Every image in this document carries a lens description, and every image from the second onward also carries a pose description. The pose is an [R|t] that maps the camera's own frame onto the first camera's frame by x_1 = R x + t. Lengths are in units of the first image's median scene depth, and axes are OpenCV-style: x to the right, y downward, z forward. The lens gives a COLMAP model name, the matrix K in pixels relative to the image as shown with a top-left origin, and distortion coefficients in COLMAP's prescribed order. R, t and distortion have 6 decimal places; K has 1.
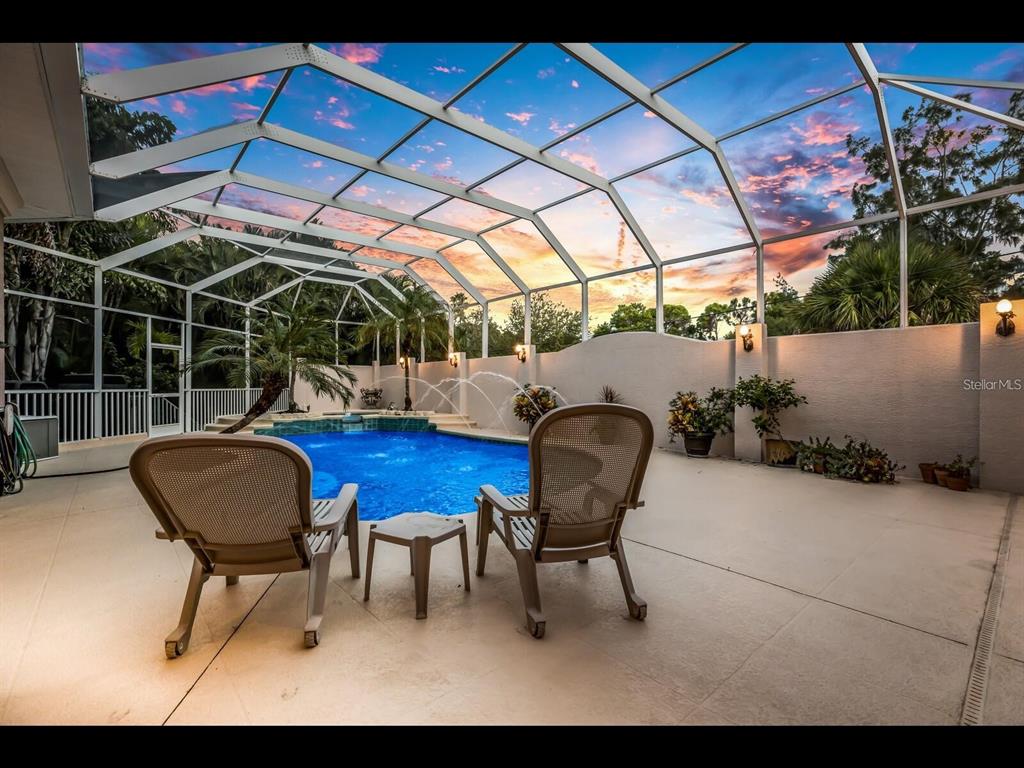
lens RADIAL K [[477.6, 0, 508.9], [0, 477.6, 383.0], [0, 0, 1]] dist [-0.038630, 0.012809]
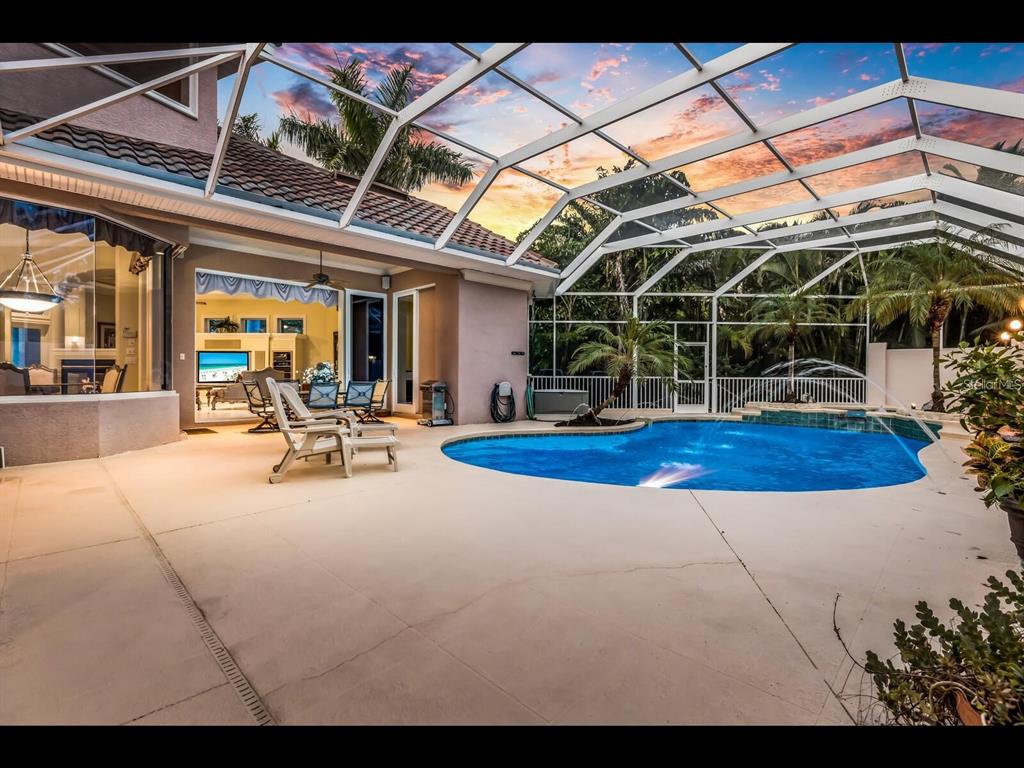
lens RADIAL K [[467.2, 0, 512.2], [0, 467.2, 388.6], [0, 0, 1]] dist [0.003499, 0.000425]
pose [[0.086439, 0.031440, -0.995761, 0.438690], [-0.004623, 0.999504, 0.031157, 0.005970], [0.996246, 0.001911, 0.086542, 0.342066]]
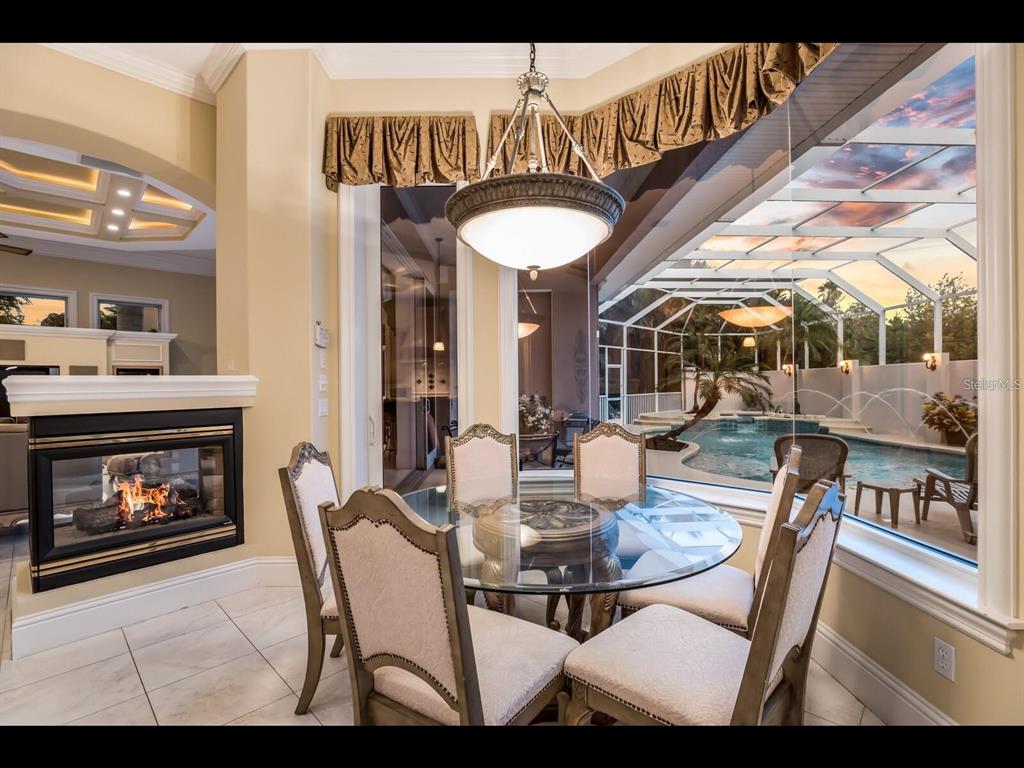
lens RADIAL K [[477.6, 0, 508.9], [0, 477.6, 383.0], [0, 0, 1]] dist [-0.038630, 0.012809]
pose [[0.773154, -0.005469, -0.634195, -0.035242], [0.011452, 0.999920, 0.005339, -0.030681], [0.634115, -0.011391, 0.773155, -0.304811]]
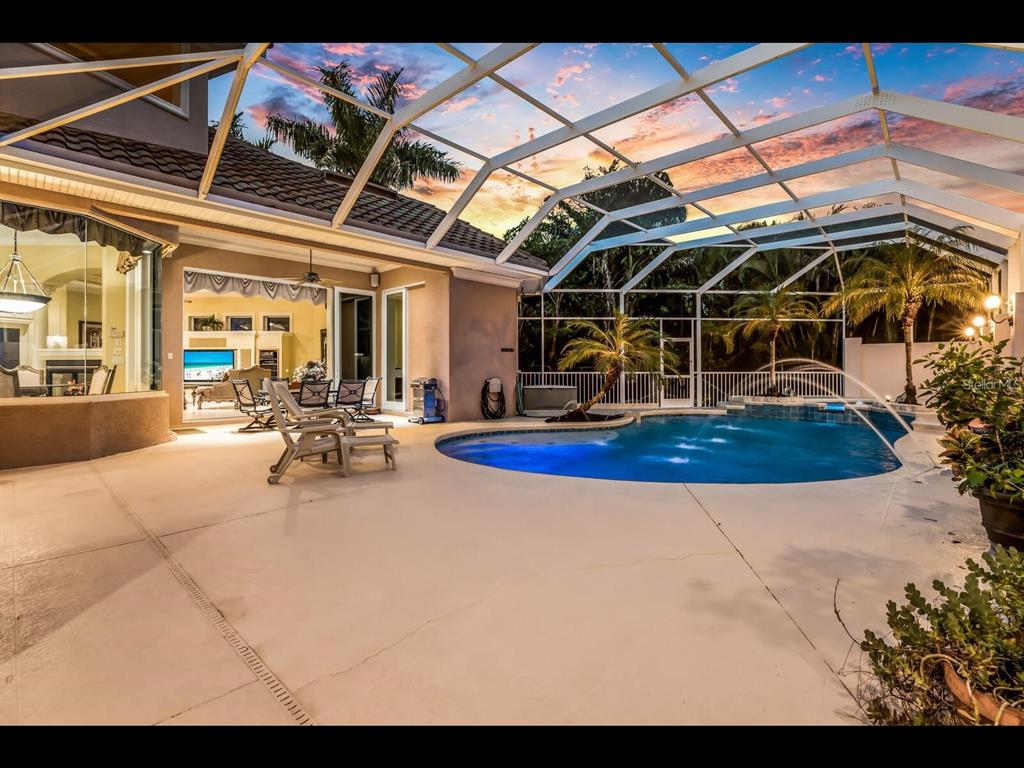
lens RADIAL K [[467.3, 0, 514.4], [0, 467.3, 378.2], [0, 0, 1]] dist [-0.004232, -0.000387]
pose [[0.121778, 0.017997, -0.992394, 0.443287], [0.003181, 0.999823, 0.018523, 0.004073], [0.992552, -0.005413, 0.121699, 0.333889]]
